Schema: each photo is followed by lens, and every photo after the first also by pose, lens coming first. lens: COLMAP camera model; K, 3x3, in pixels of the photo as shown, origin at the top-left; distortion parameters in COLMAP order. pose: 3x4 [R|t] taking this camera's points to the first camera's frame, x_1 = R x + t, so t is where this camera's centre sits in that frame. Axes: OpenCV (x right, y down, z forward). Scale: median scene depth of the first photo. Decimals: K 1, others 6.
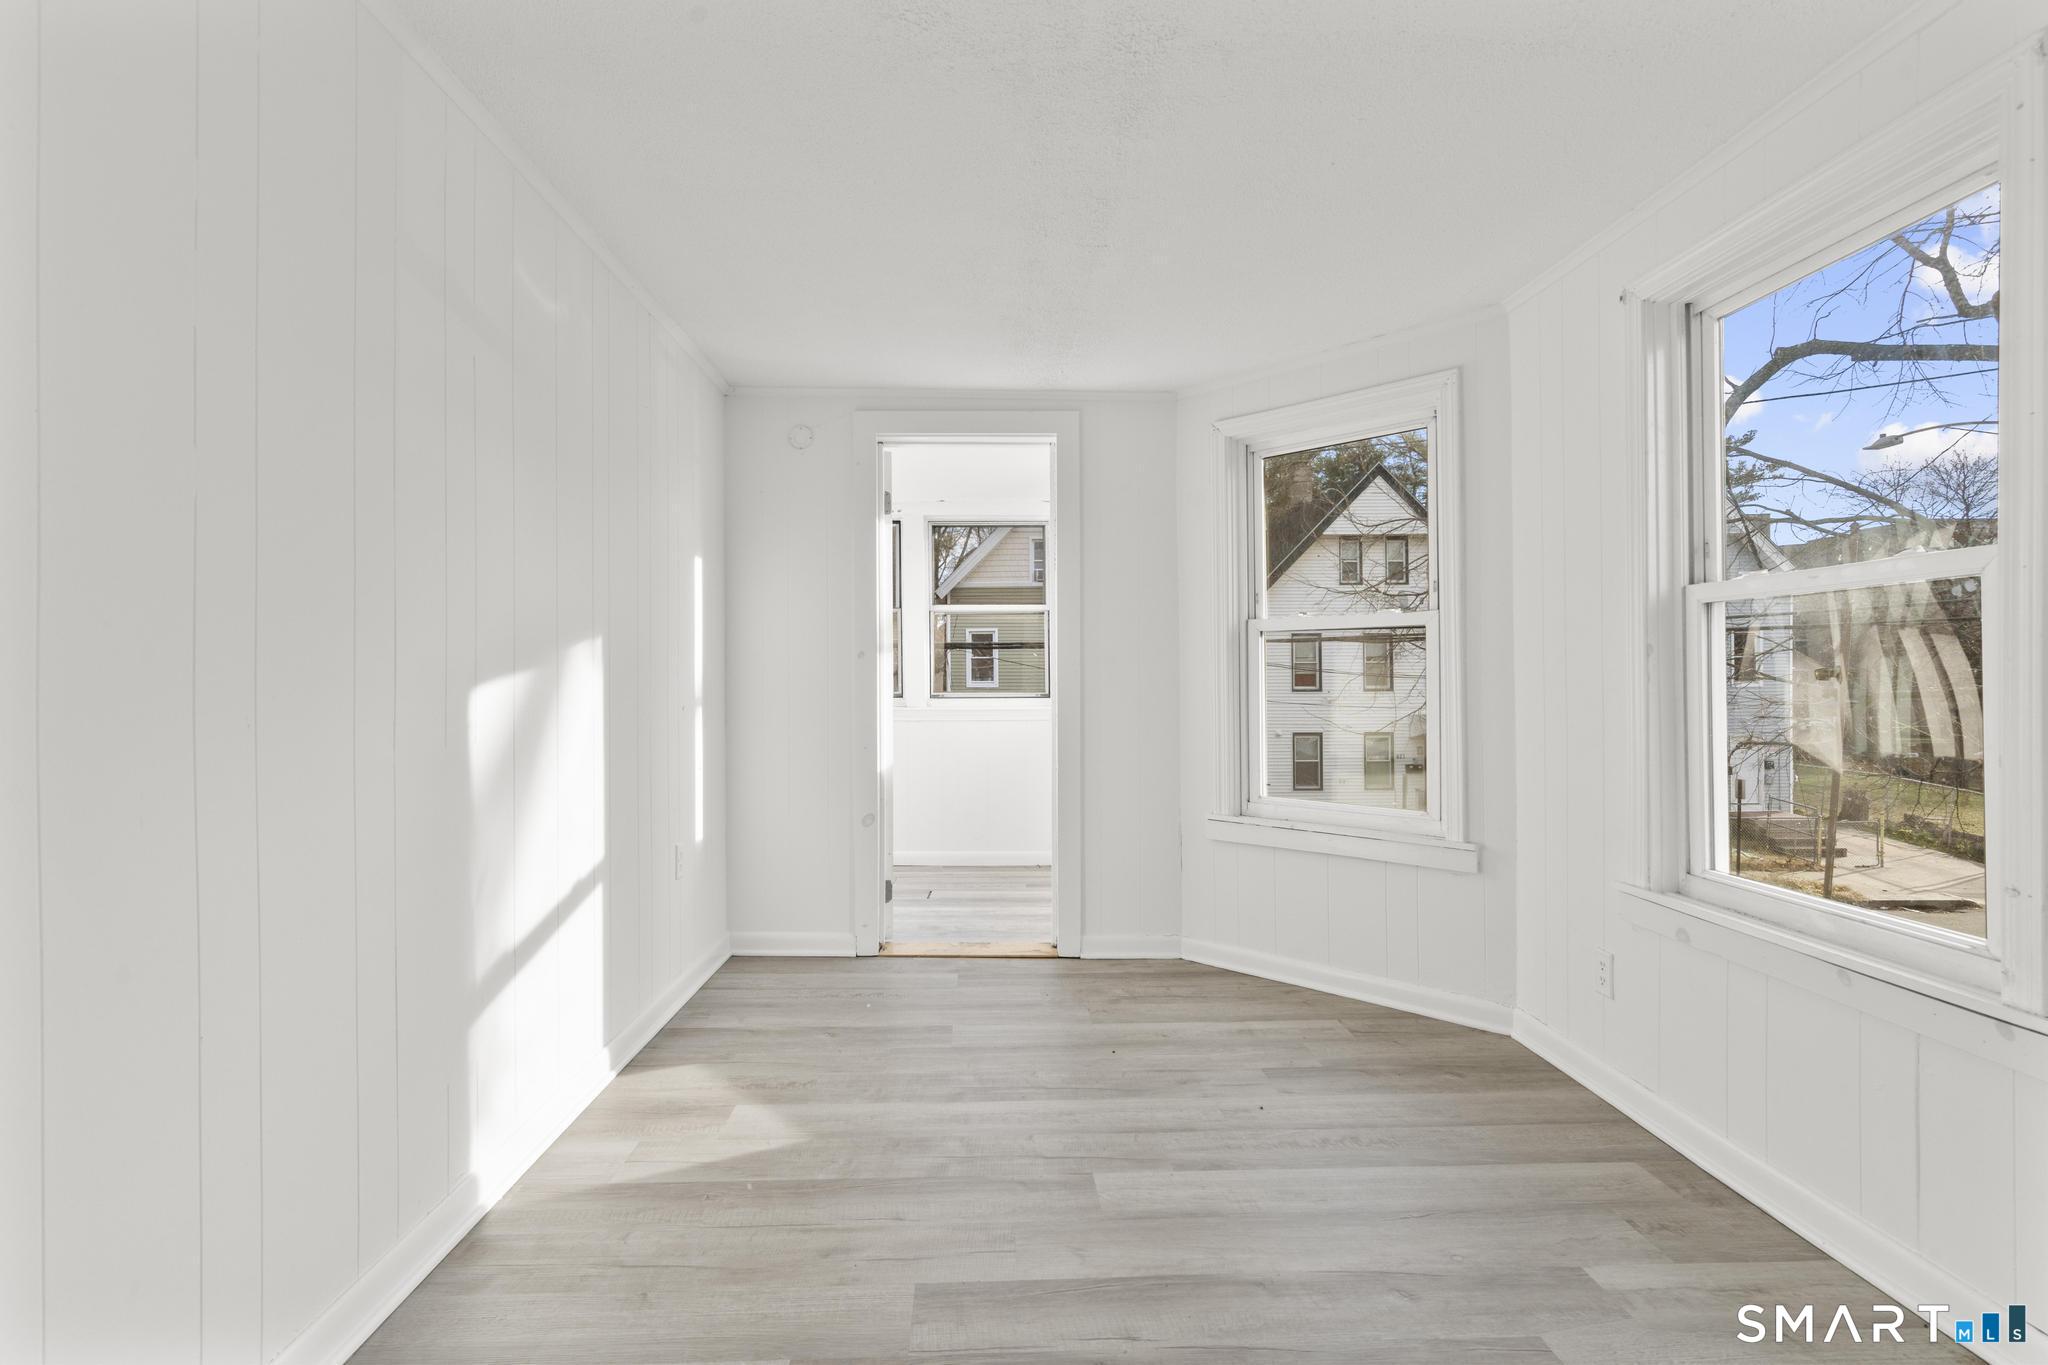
lens RADIAL K [[940.9, 0, 1024.0], [0, 940.9, 682.5], [0, 0, 1]] dist [0.000015, -0.000002]
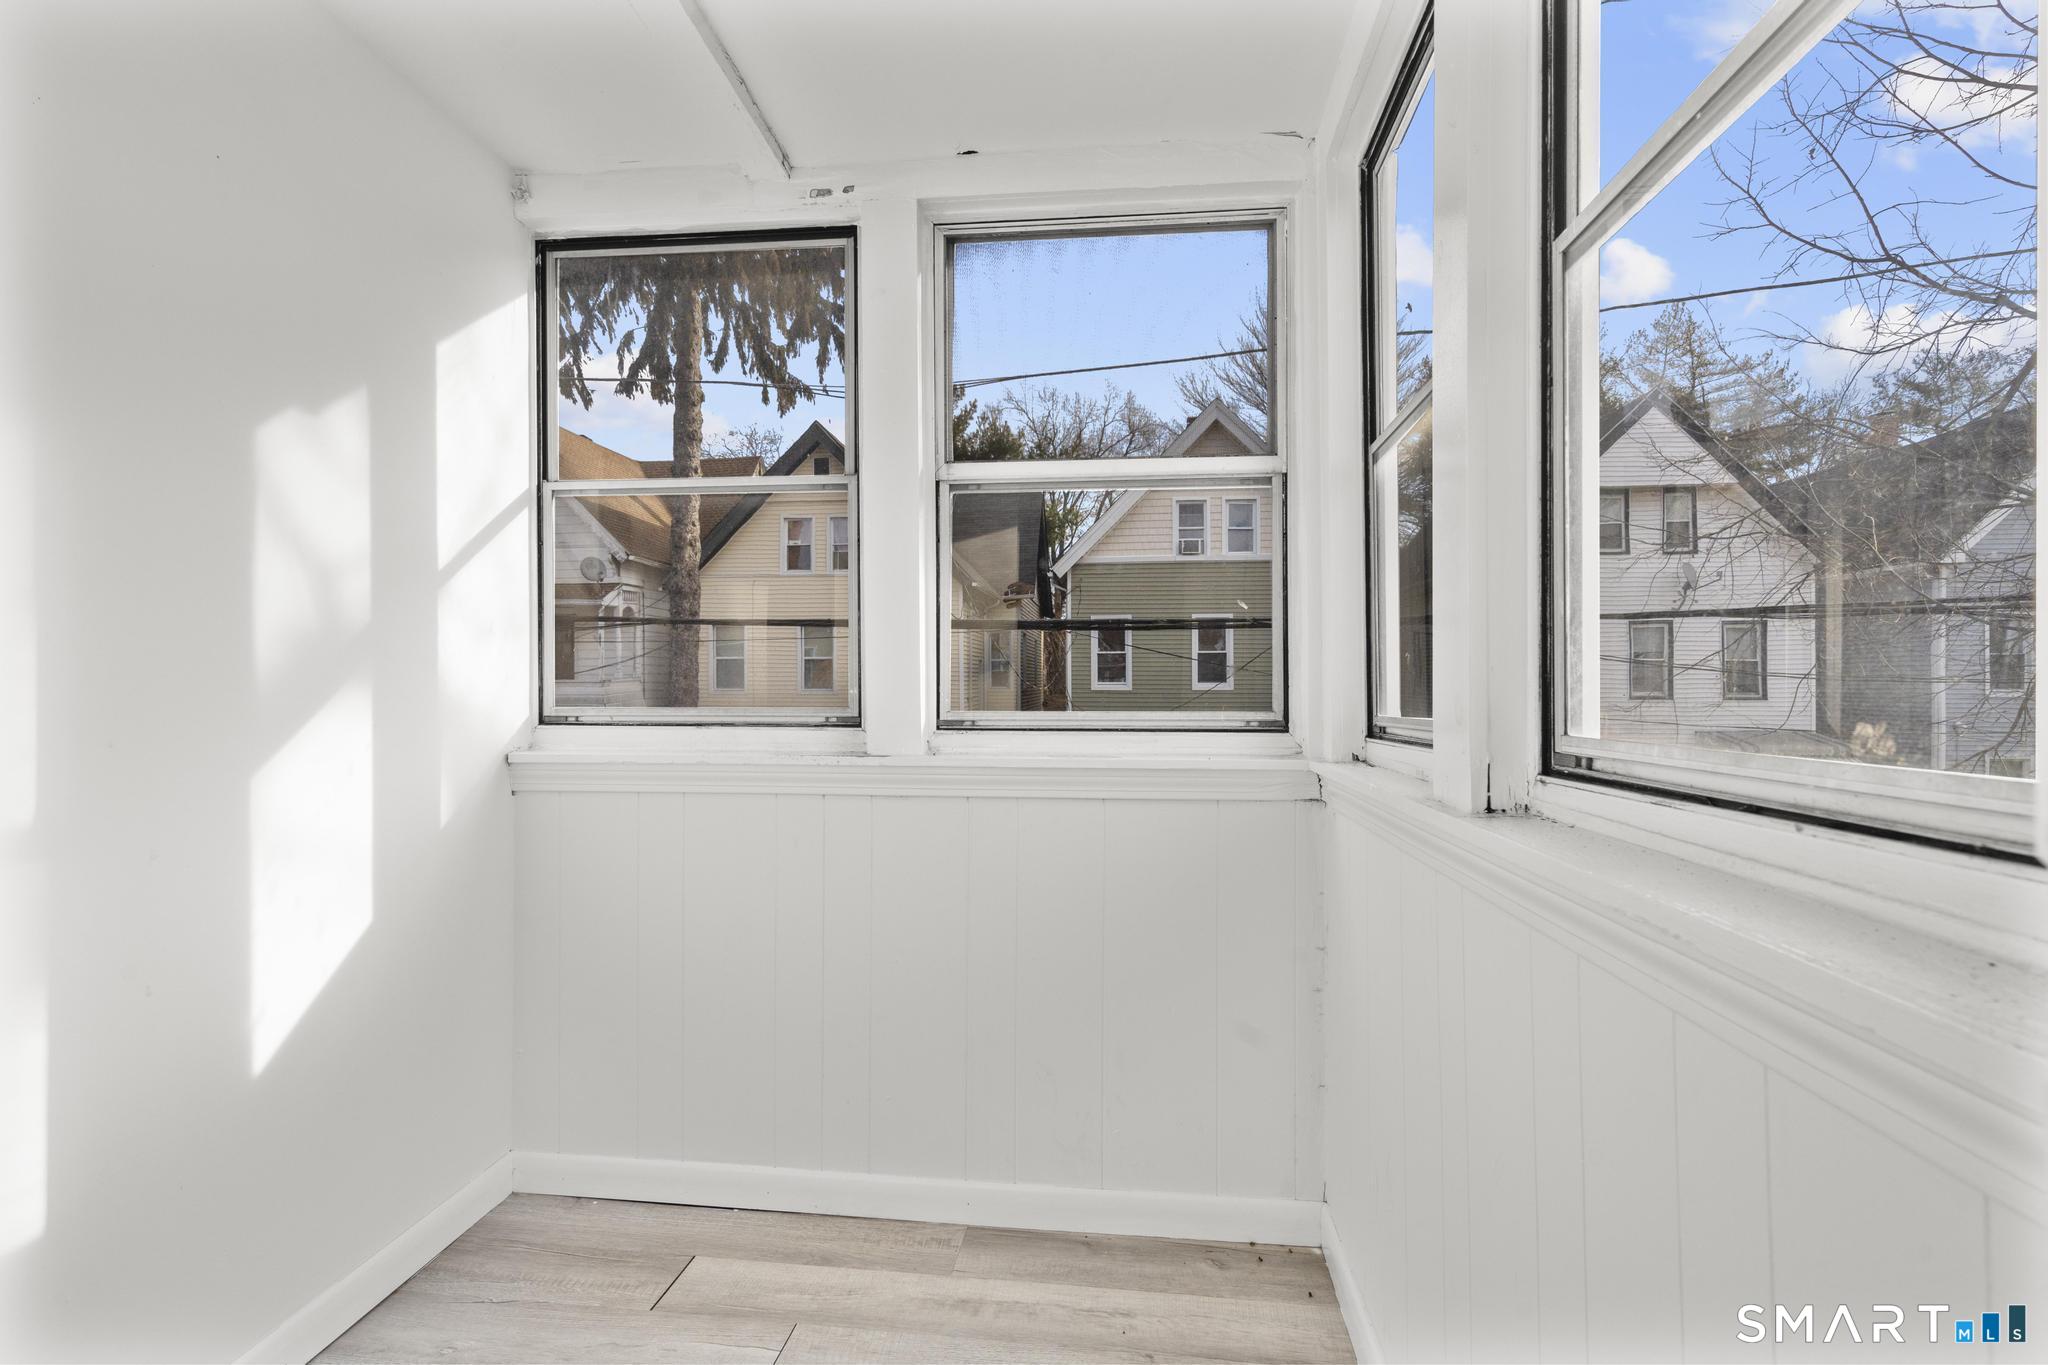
lens RADIAL K [[1050.6, 0, 1024.0], [0, 1050.6, 682.5], [0, 0, 1]] dist [0.000100, 0.000012]
pose [[0.991644, 0.006015, -0.128865, -0.007219], [-0.006172, 0.999981, -0.000817, -0.000174], [0.128857, 0.001606, 0.991662, 0.258756]]
